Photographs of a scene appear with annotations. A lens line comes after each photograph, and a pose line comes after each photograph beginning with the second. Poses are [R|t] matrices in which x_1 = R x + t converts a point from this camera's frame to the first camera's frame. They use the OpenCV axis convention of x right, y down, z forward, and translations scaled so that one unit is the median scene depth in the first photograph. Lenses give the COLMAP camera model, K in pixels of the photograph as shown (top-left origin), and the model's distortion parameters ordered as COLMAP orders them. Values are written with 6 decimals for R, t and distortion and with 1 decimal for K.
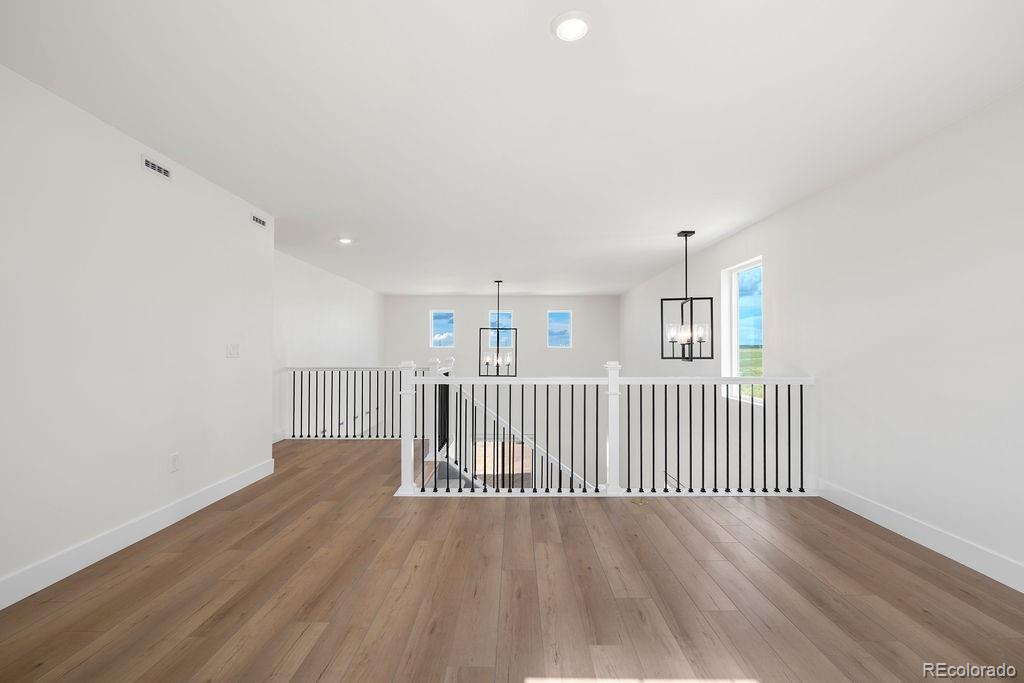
lens RADIAL K [[451.6, 0, 509.7], [0, 451.6, 351.1], [0, 0, 1]] dist [-0.008837, -0.000131]
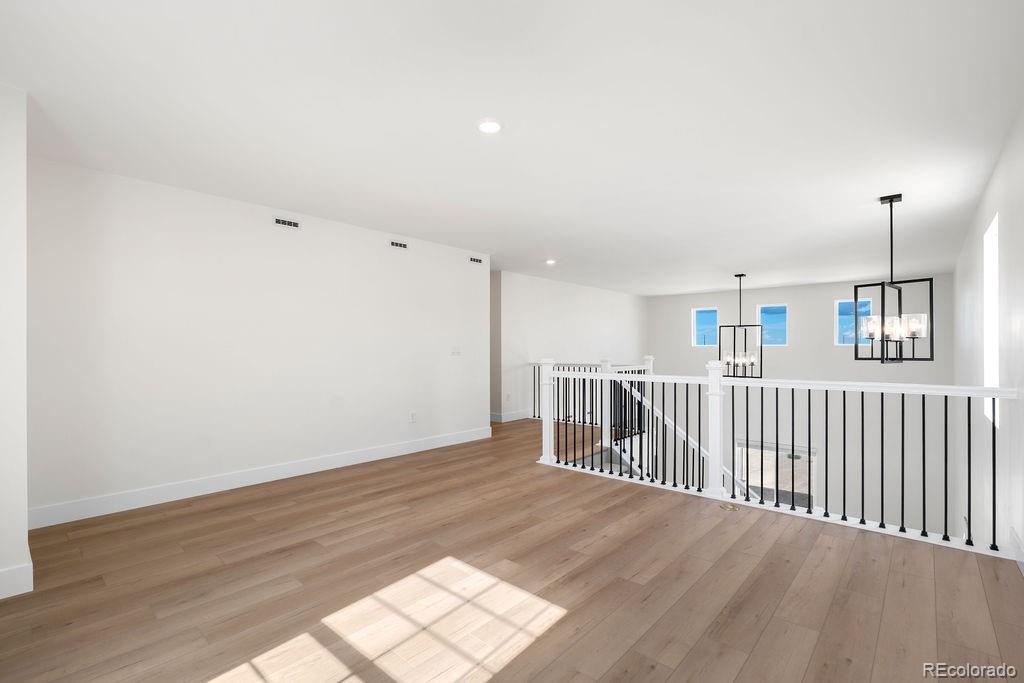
lens RADIAL K [[451.6, 0, 509.7], [0, 451.6, 351.1], [0, 0, 1]] dist [-0.008837, -0.000131]
pose [[0.754170, 0.001442, -0.656678, 0.528391], [0.000477, 0.999996, 0.002743, -0.001270], [0.656679, -0.002382, 0.754166, -0.027162]]
